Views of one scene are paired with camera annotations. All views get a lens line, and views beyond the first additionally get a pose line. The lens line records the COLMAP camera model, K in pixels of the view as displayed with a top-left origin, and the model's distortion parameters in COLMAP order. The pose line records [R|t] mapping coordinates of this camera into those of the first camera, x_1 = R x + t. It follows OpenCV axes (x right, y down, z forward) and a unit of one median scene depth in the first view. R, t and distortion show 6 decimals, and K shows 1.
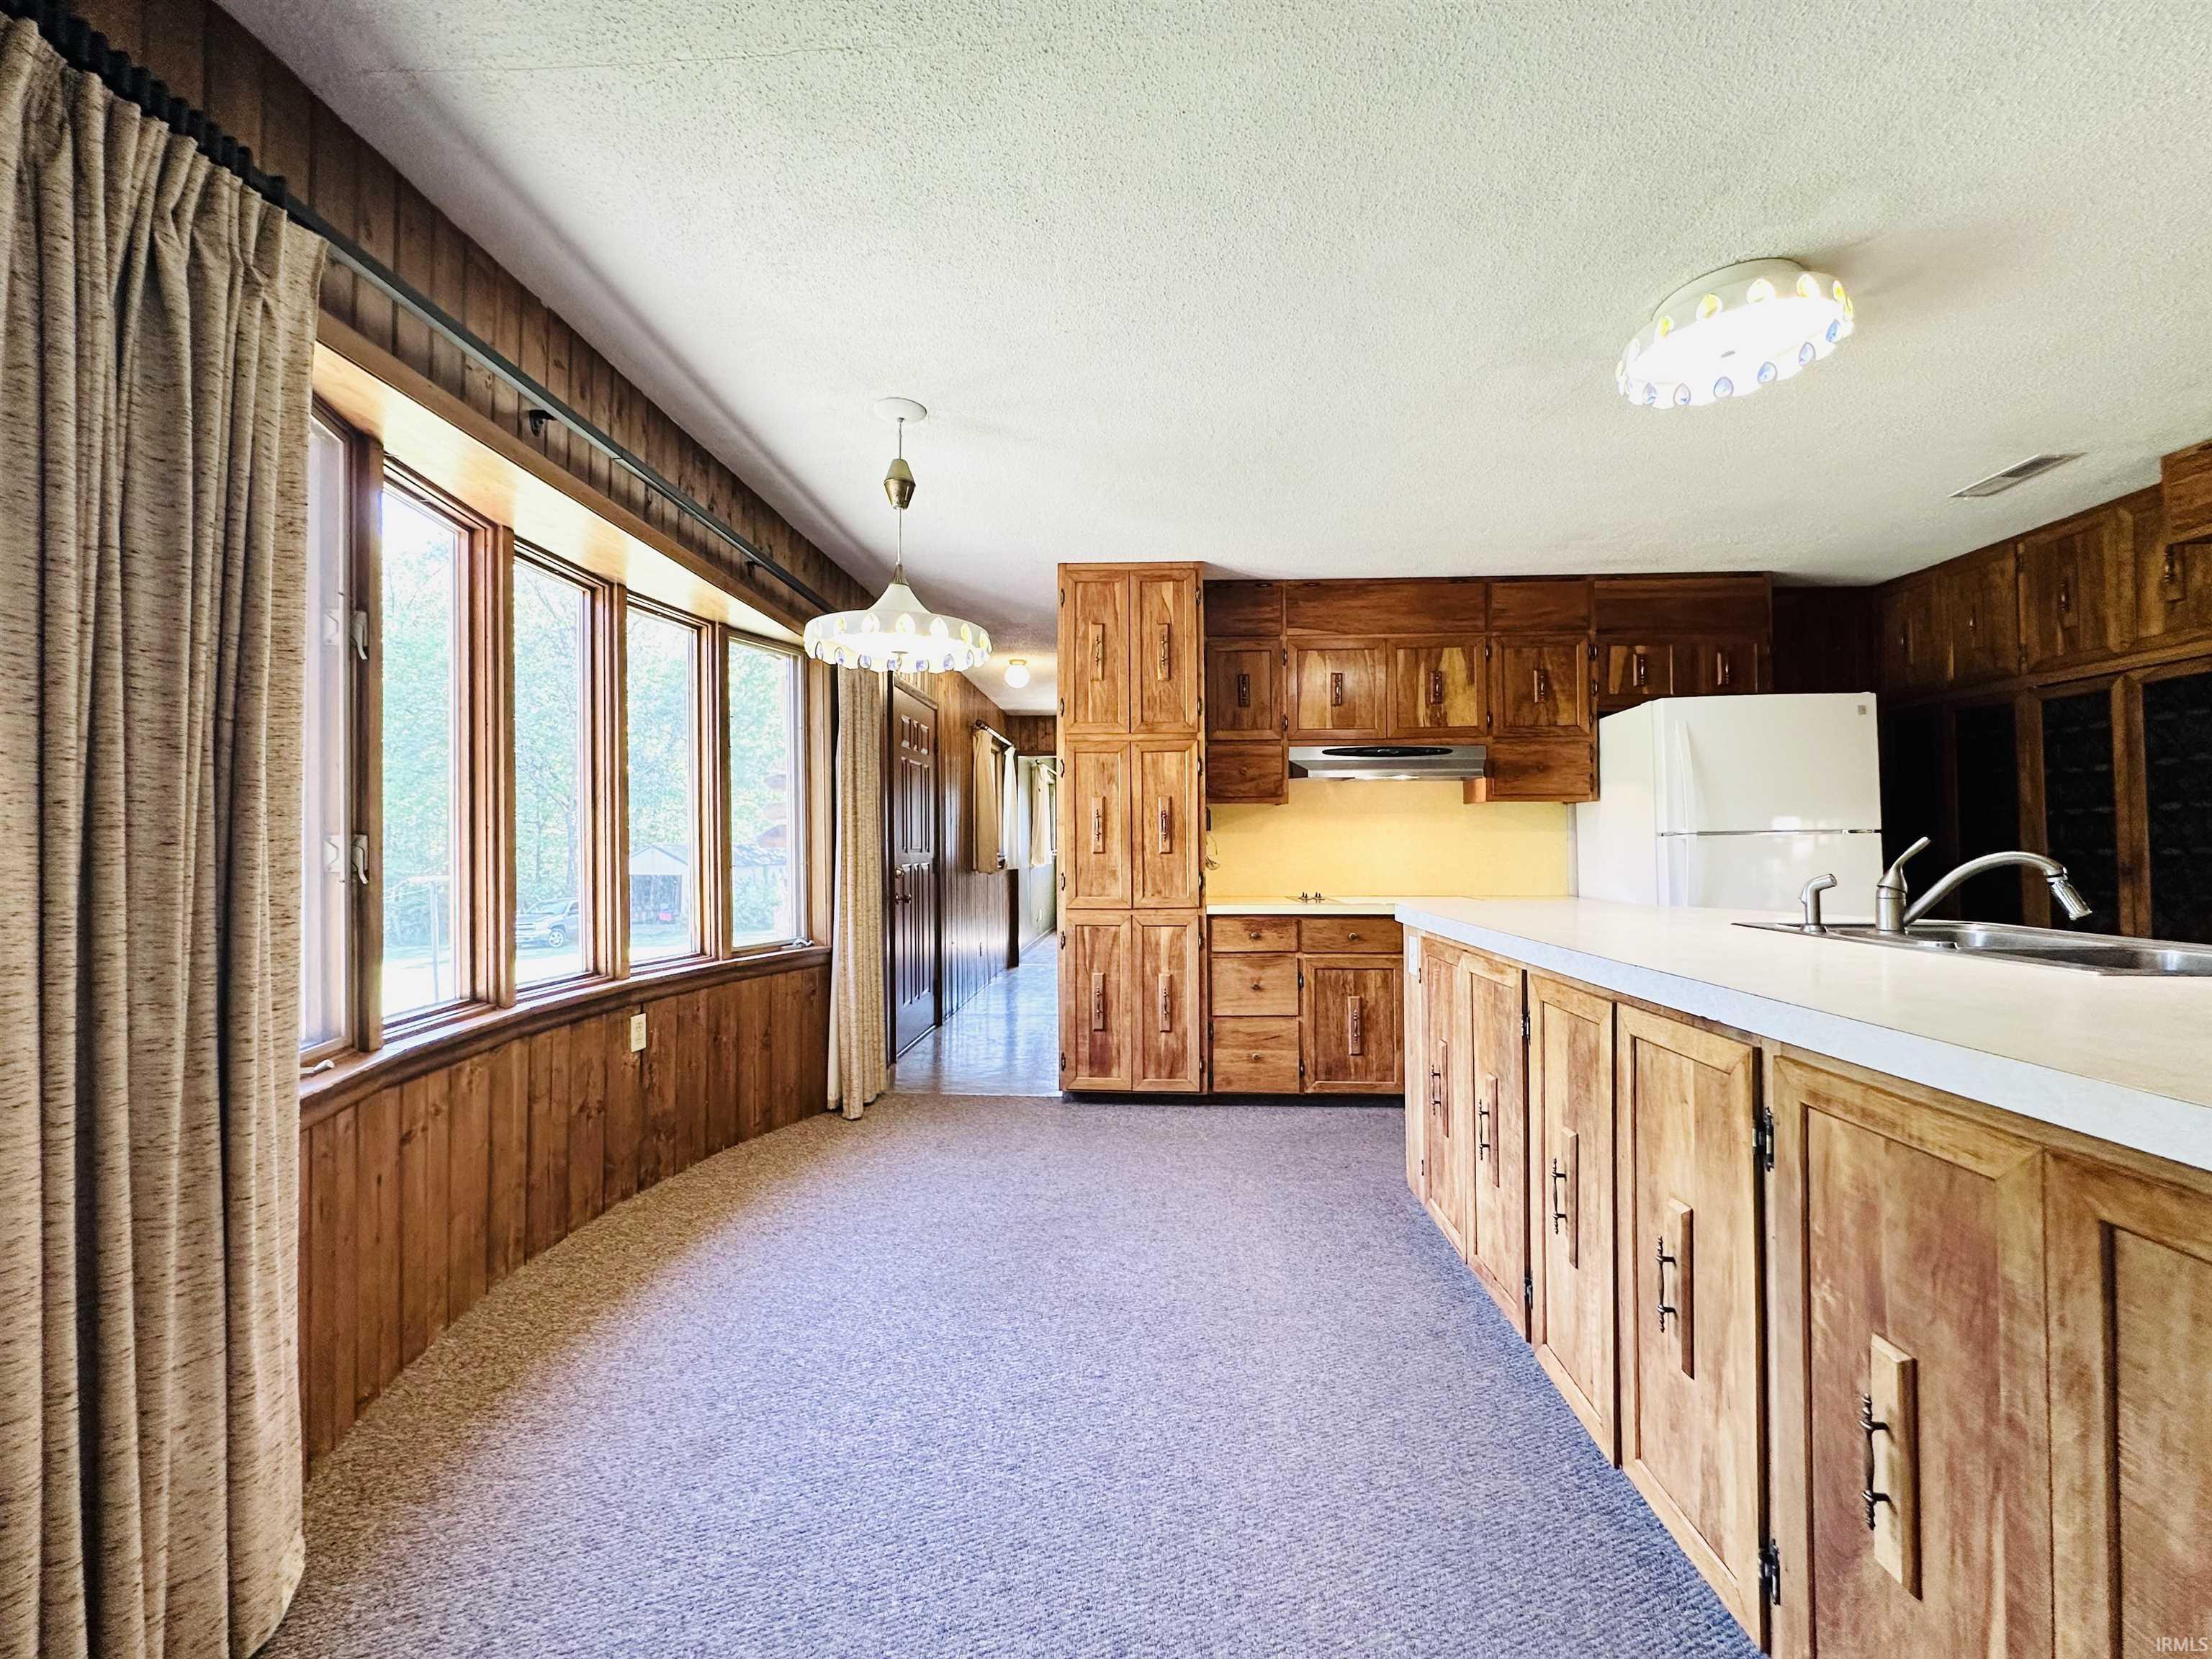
lens RADIAL K [[878.0, 0, 1102.3], [0, 878.0, 836.3], [0, 0, 1]] dist [-0.008456, -0.000630]
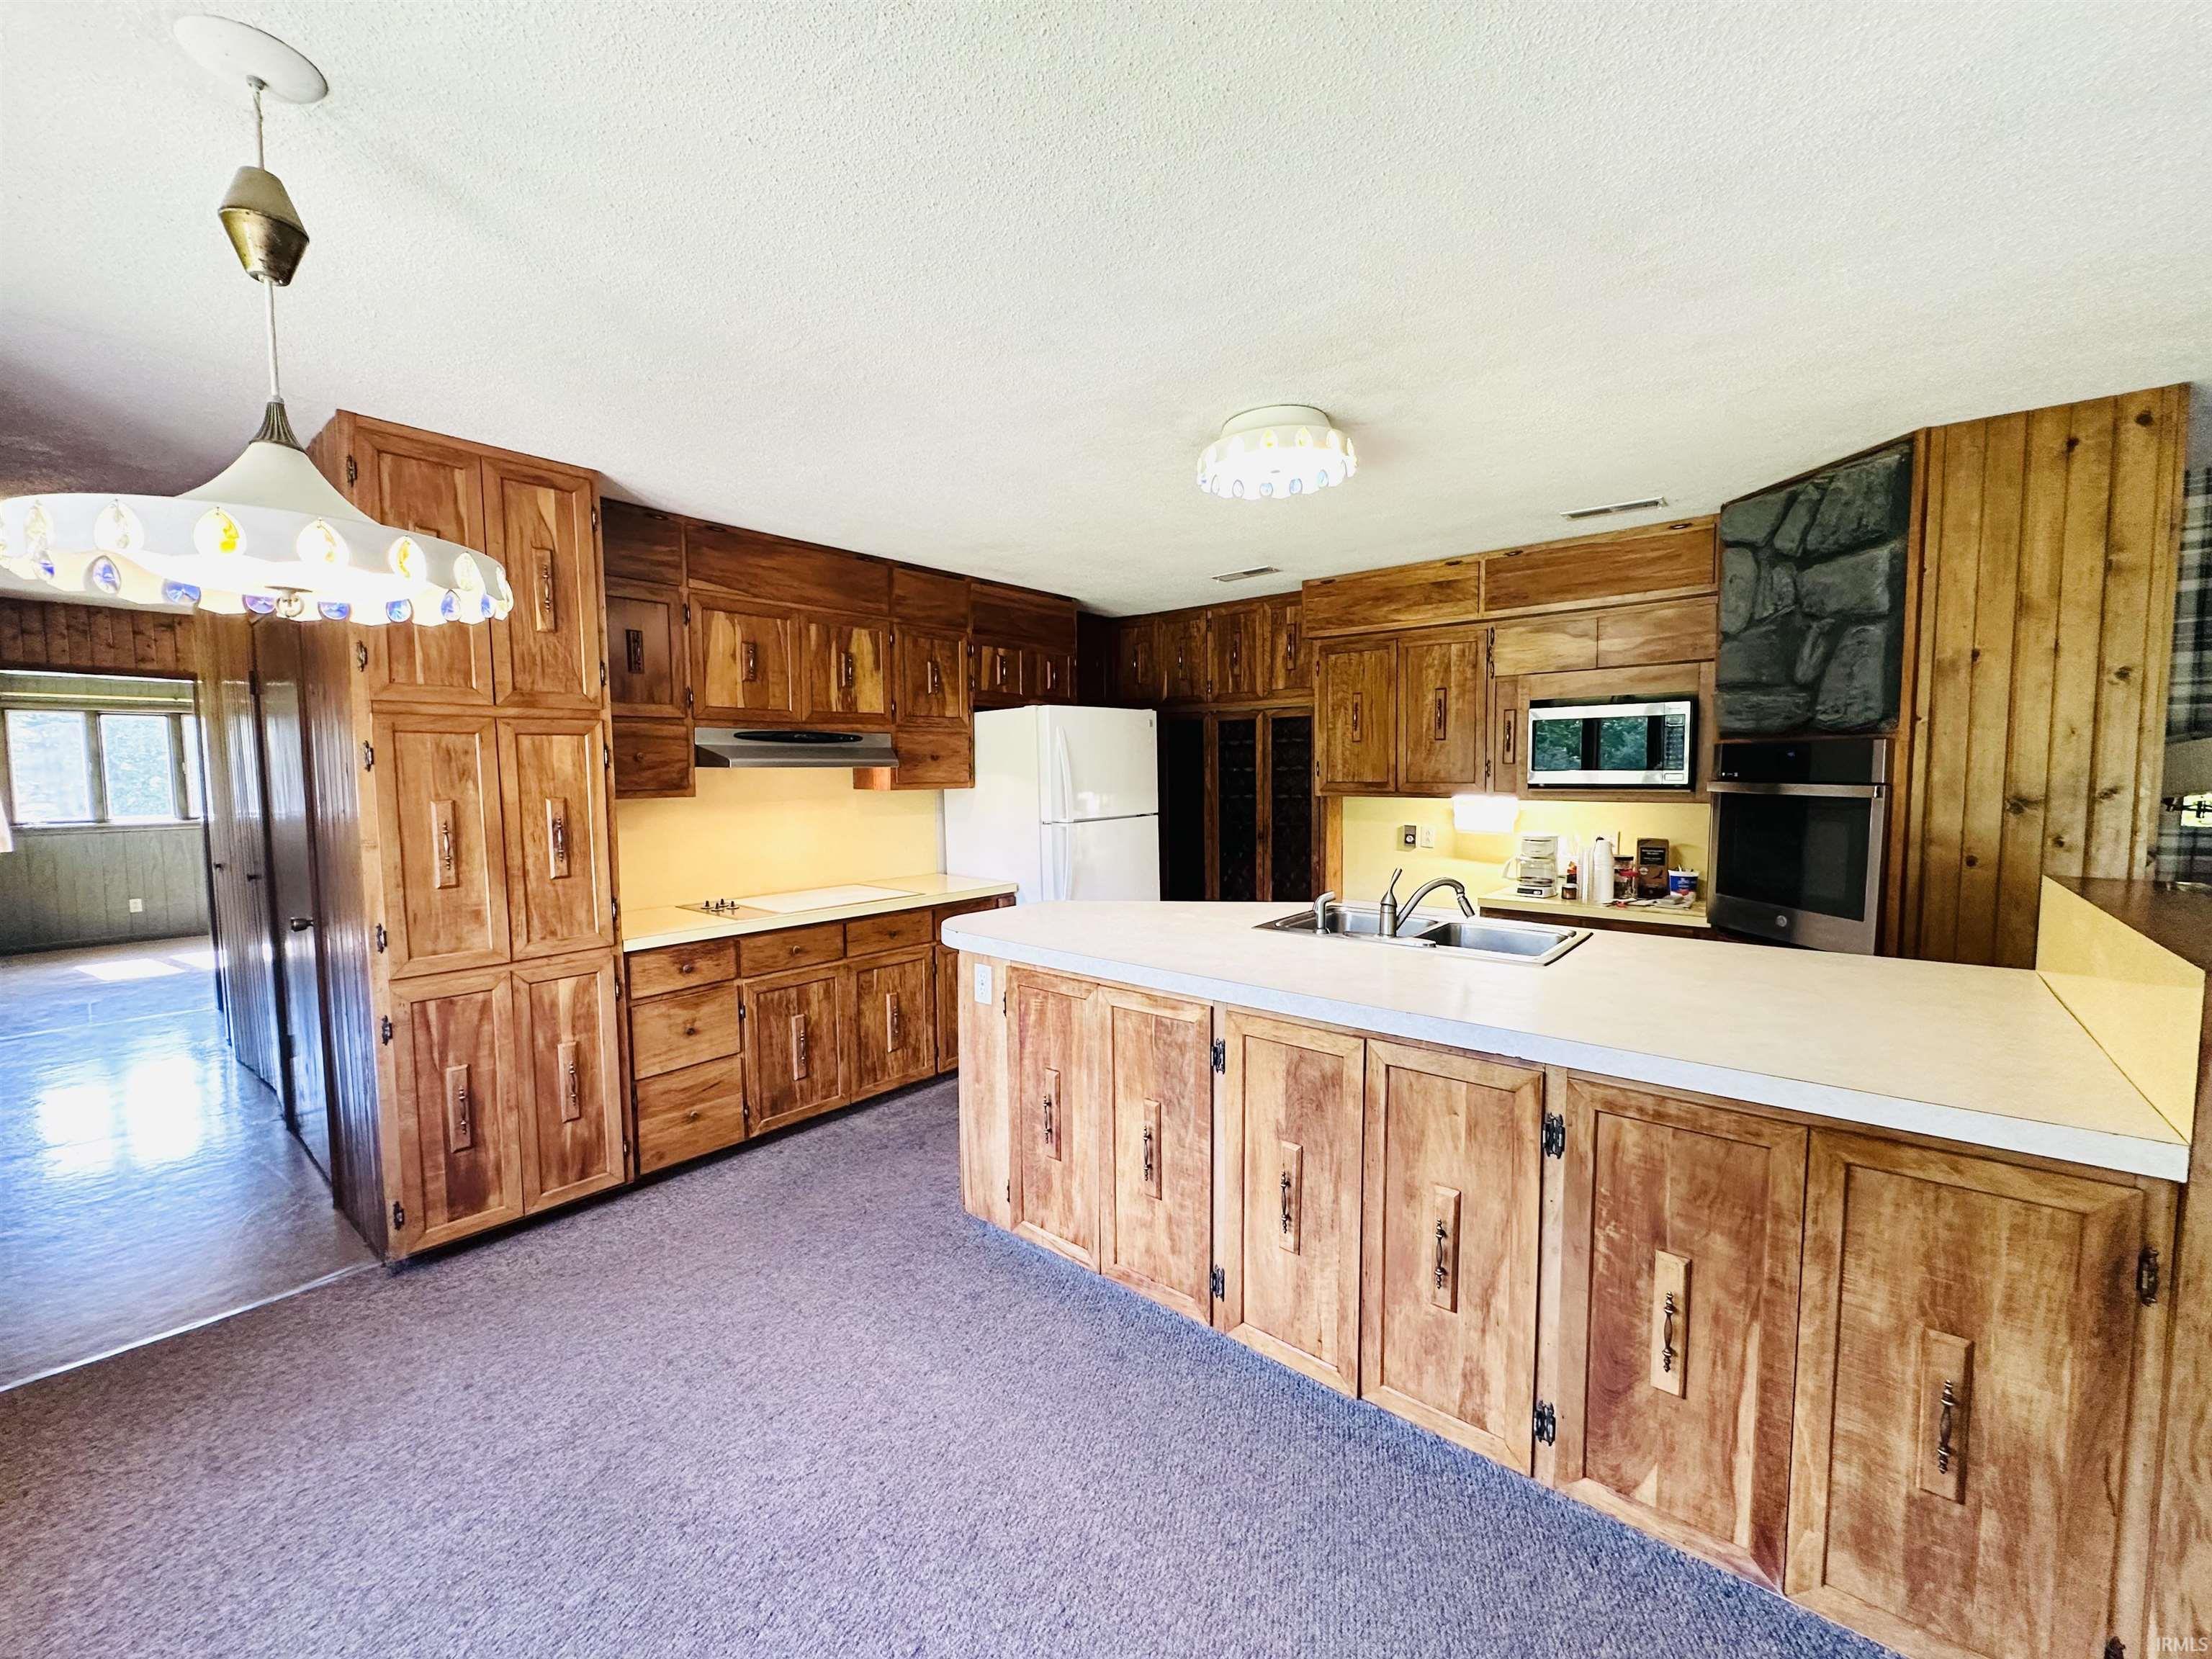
lens RADIAL K [[878.0, 0, 1102.6], [0, 878.0, 835.2], [0, 0, 1]] dist [-0.008456, -0.000630]
pose [[0.601077, -0.062015, 0.796782, -0.228326], [-0.002709, 0.996821, 0.079627, -0.073292], [-0.799187, -0.050020, 0.598998, 0.223340]]
